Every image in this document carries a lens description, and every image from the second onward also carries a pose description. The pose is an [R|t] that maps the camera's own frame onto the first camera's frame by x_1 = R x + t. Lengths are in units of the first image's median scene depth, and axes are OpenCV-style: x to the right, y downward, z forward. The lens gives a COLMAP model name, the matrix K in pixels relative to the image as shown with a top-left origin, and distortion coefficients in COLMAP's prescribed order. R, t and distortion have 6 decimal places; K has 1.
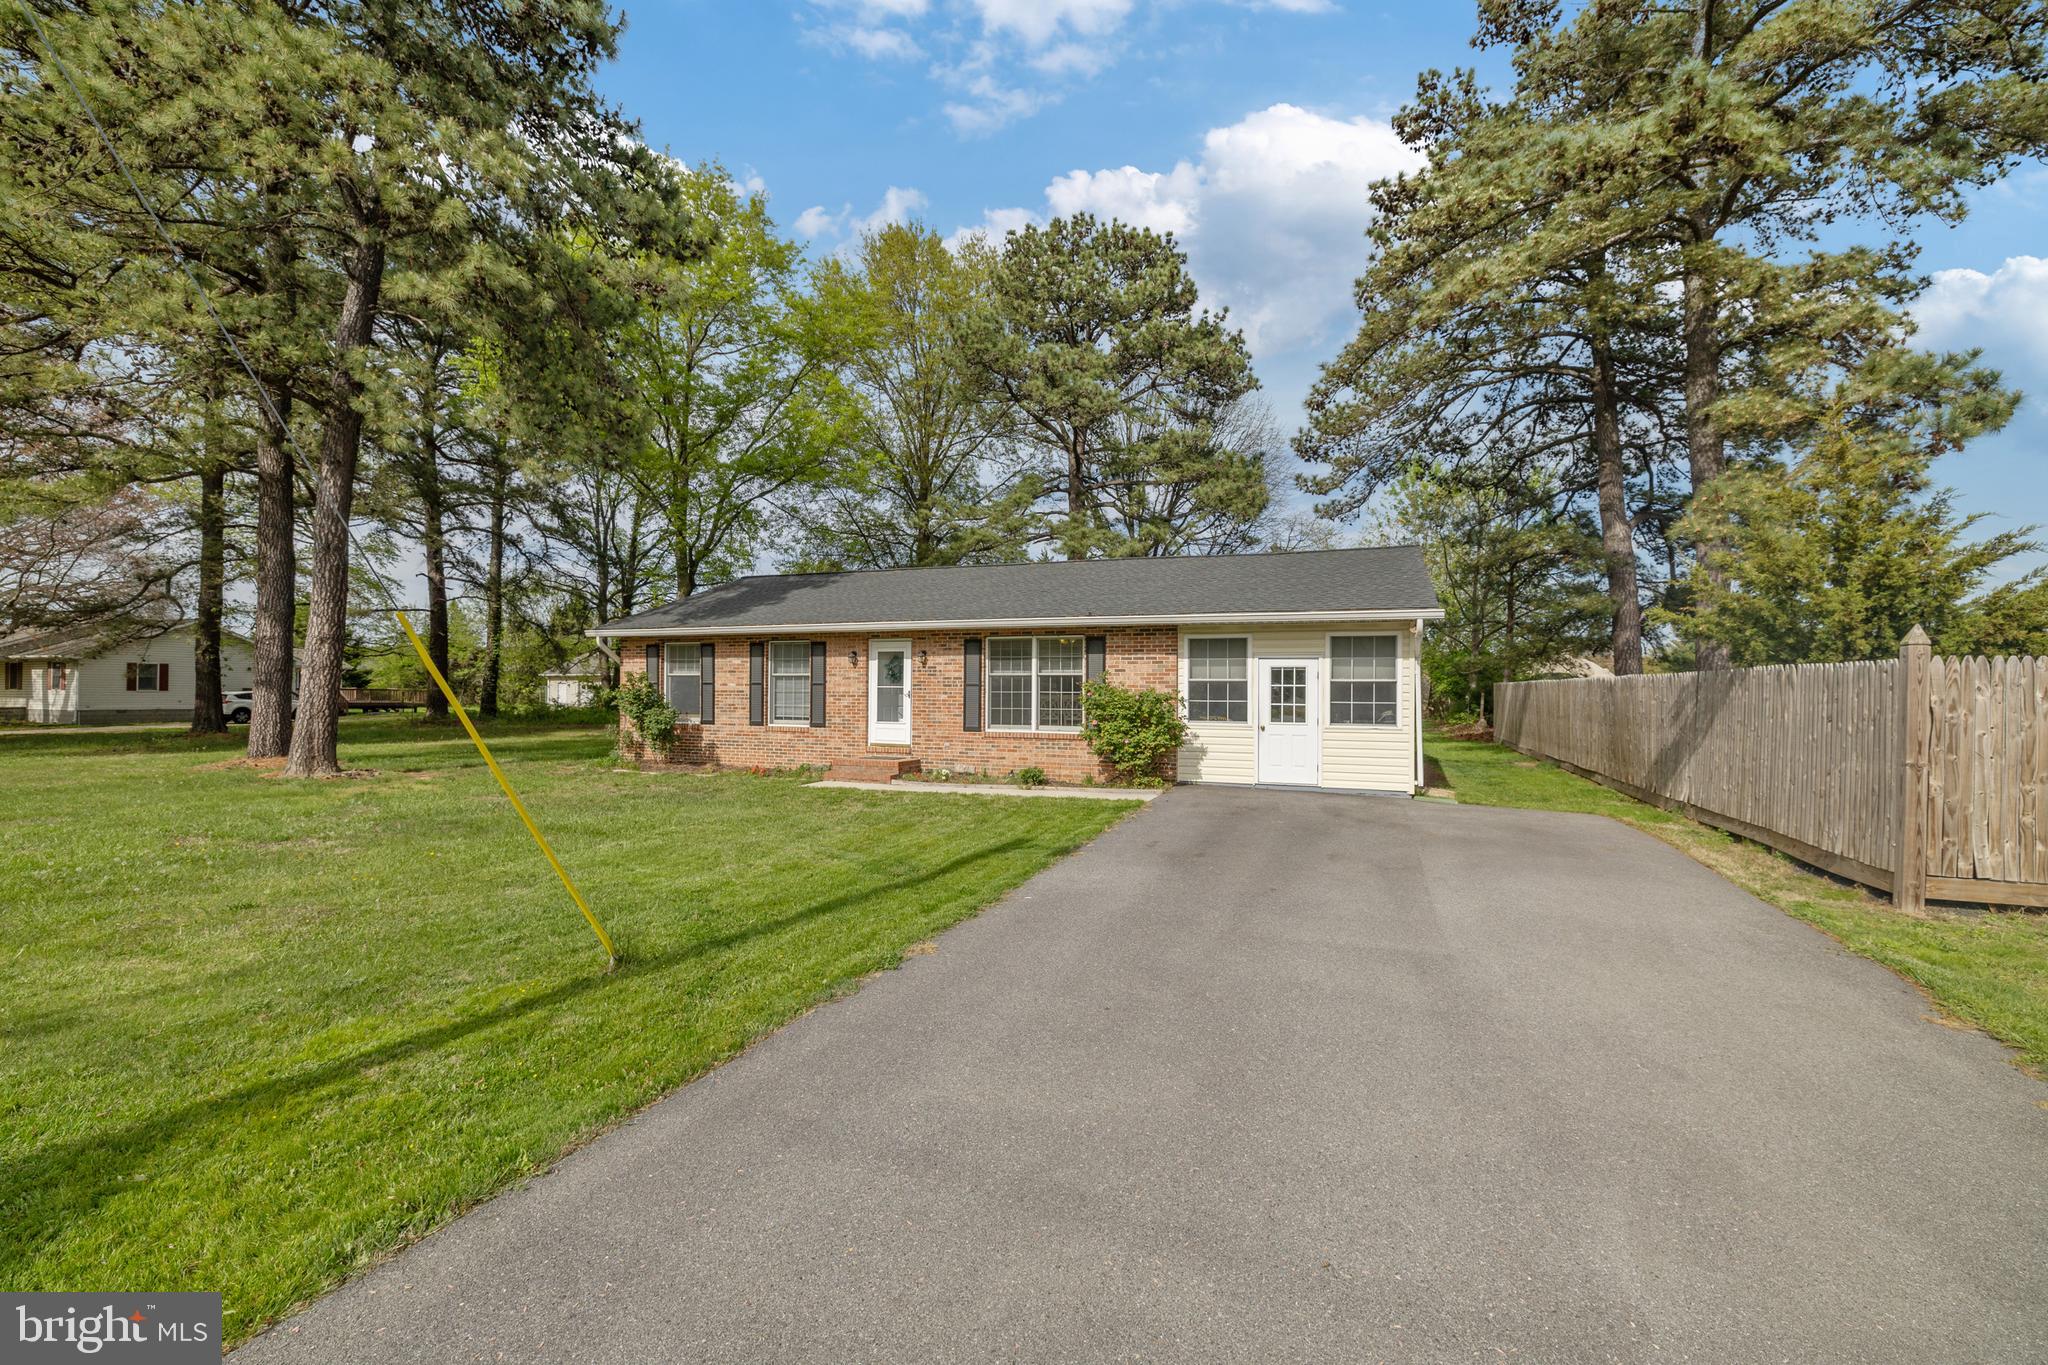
lens RADIAL K [[860.6, 0, 1015.7], [0, 860.6, 686.2], [0, 0, 1]] dist [0.000766, 0.000308]
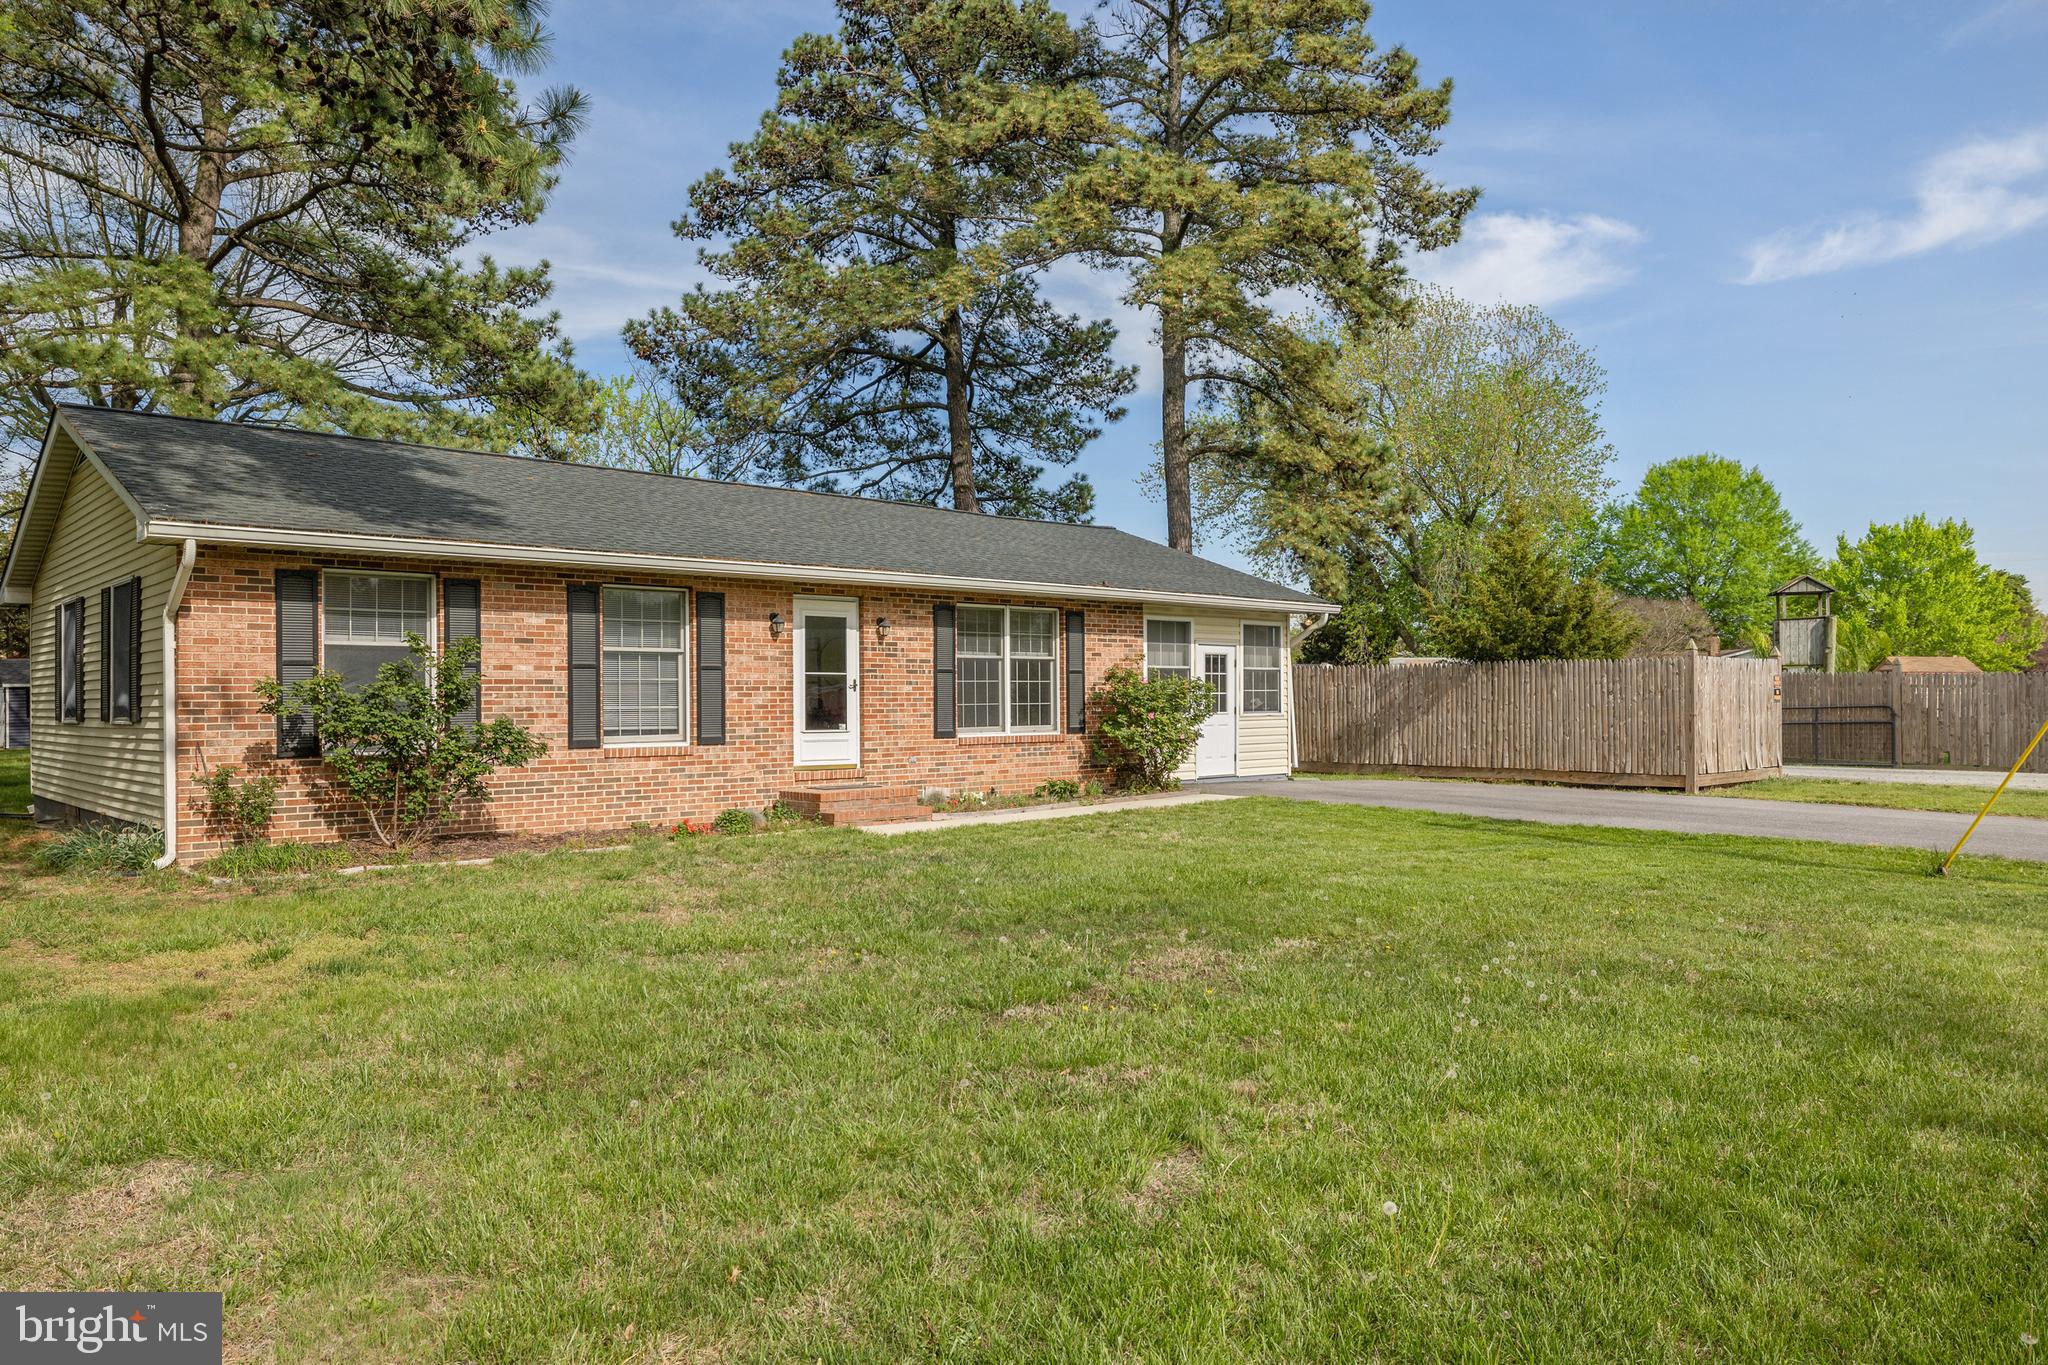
lens RADIAL K [[1351.0, 0, 994.9], [0, 1351.0, 684.2], [0, 0, 1]] dist [-0.000524, 0.000857]
pose [[0.453053, -0.001788, 0.891482, -1.018179], [0.000319, 0.999998, 0.001843, 0.007365], [-0.891484, -0.000551, 0.453053, 0.479518]]
